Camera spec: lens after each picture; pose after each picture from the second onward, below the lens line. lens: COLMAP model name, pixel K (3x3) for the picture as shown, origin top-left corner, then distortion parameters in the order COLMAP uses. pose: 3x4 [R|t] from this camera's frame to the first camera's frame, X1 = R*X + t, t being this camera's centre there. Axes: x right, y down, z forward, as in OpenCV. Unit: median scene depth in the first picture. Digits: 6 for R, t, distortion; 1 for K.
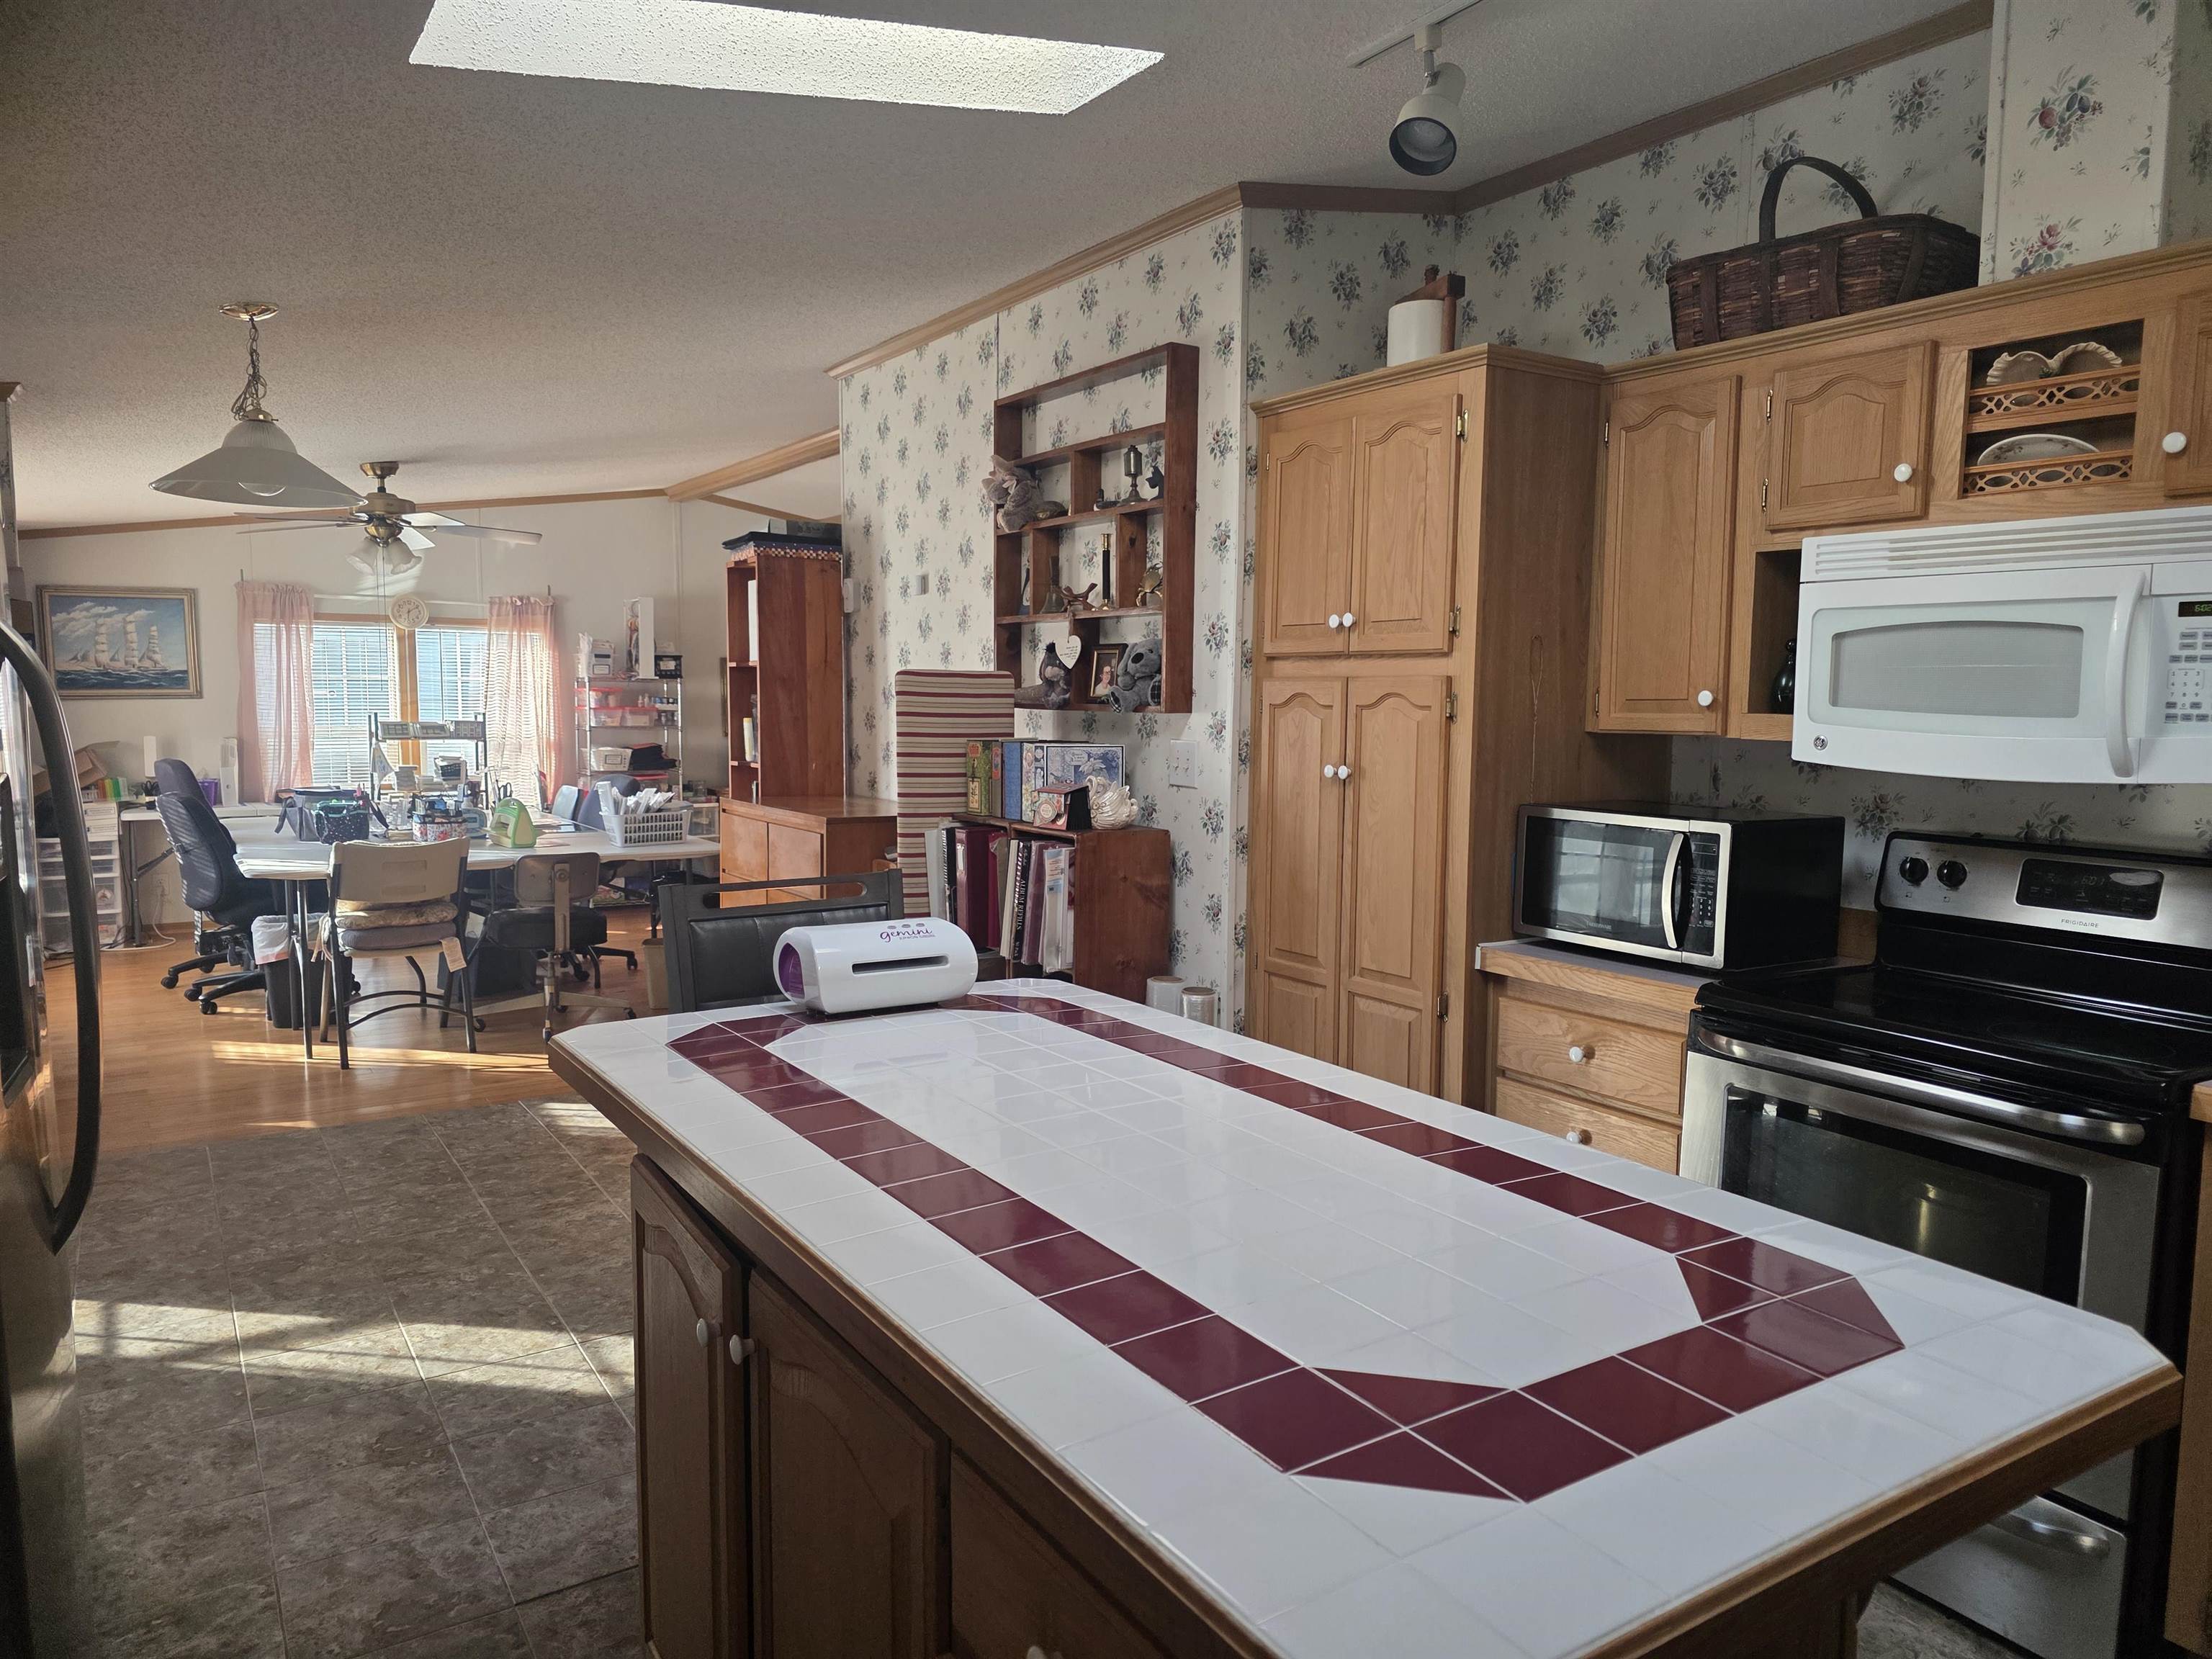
lens RADIAL K [[1457.3, 0, 1102.1], [0, 1457.3, 845.6], [0, 0, 1]] dist [-0.003630, -0.000326]
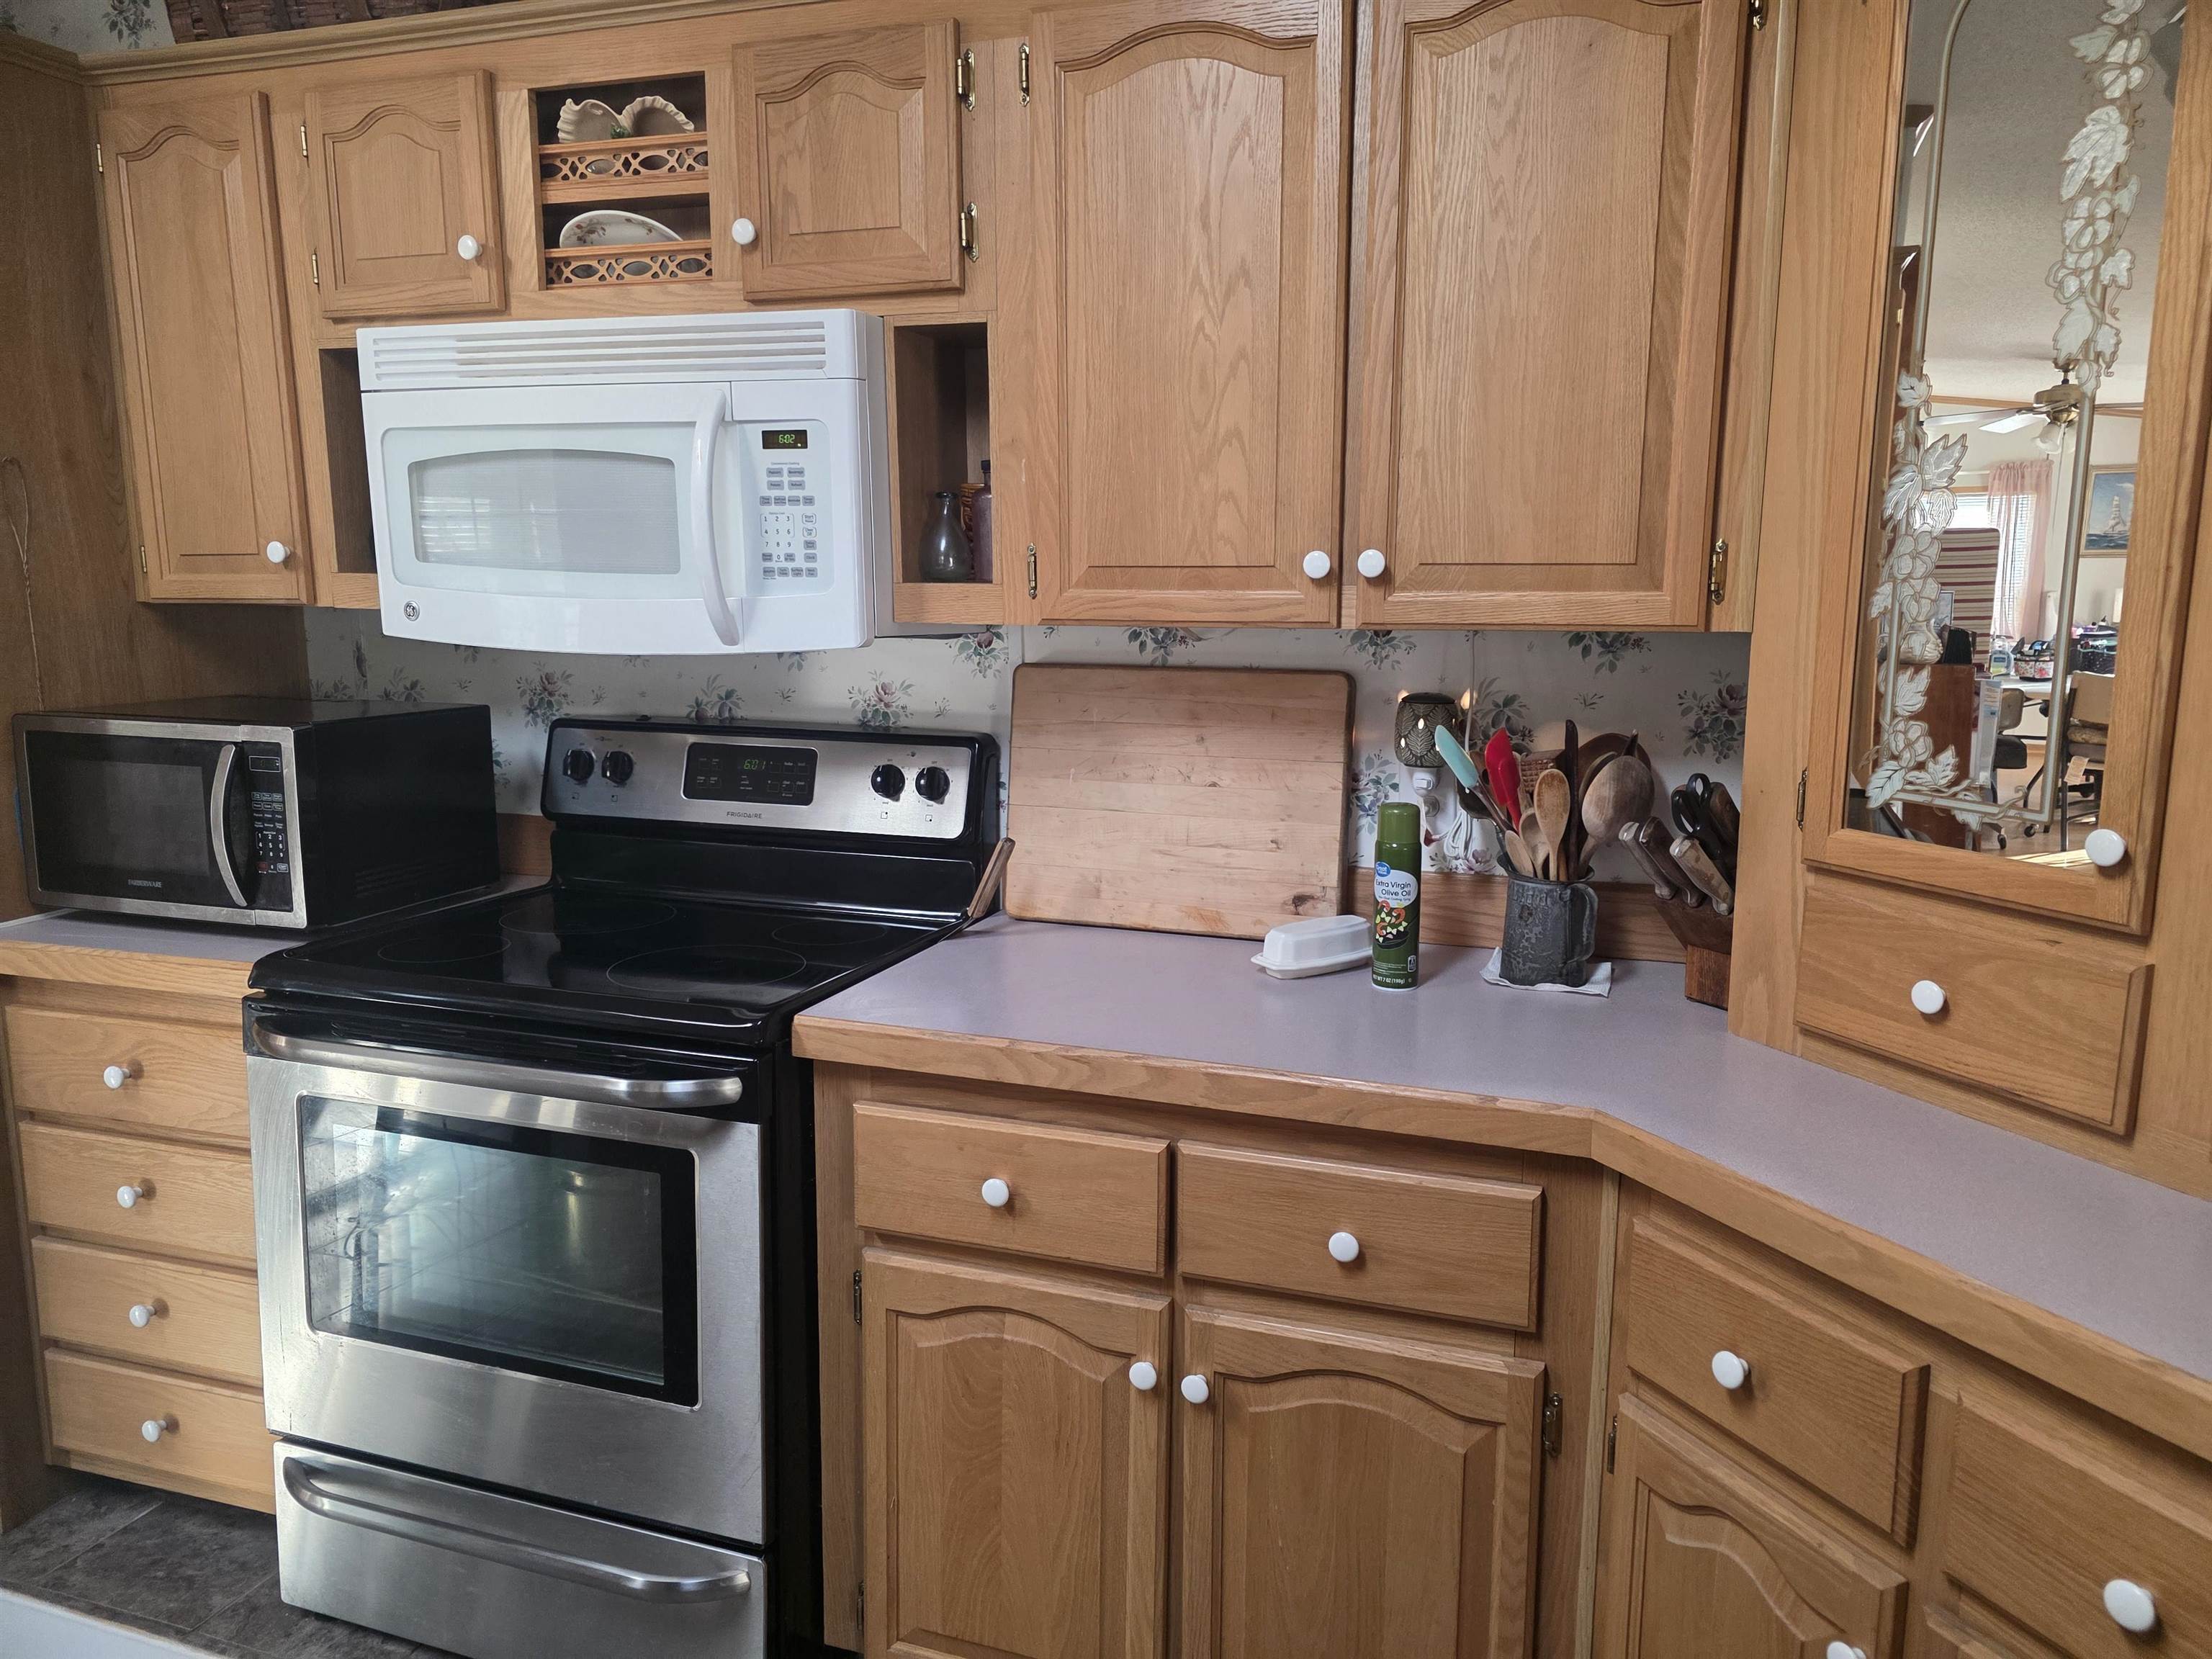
lens RADIAL K [[1509.4, 0, 1106.0], [0, 1509.4, 829.5], [0, 0, 1]] dist [-0.000308, -0.004653]
pose [[0.774963, -0.112780, 0.621863, 0.286058], [0.066497, 0.993038, 0.097227, -0.011322], [-0.628499, -0.033996, 0.777067, 0.175574]]
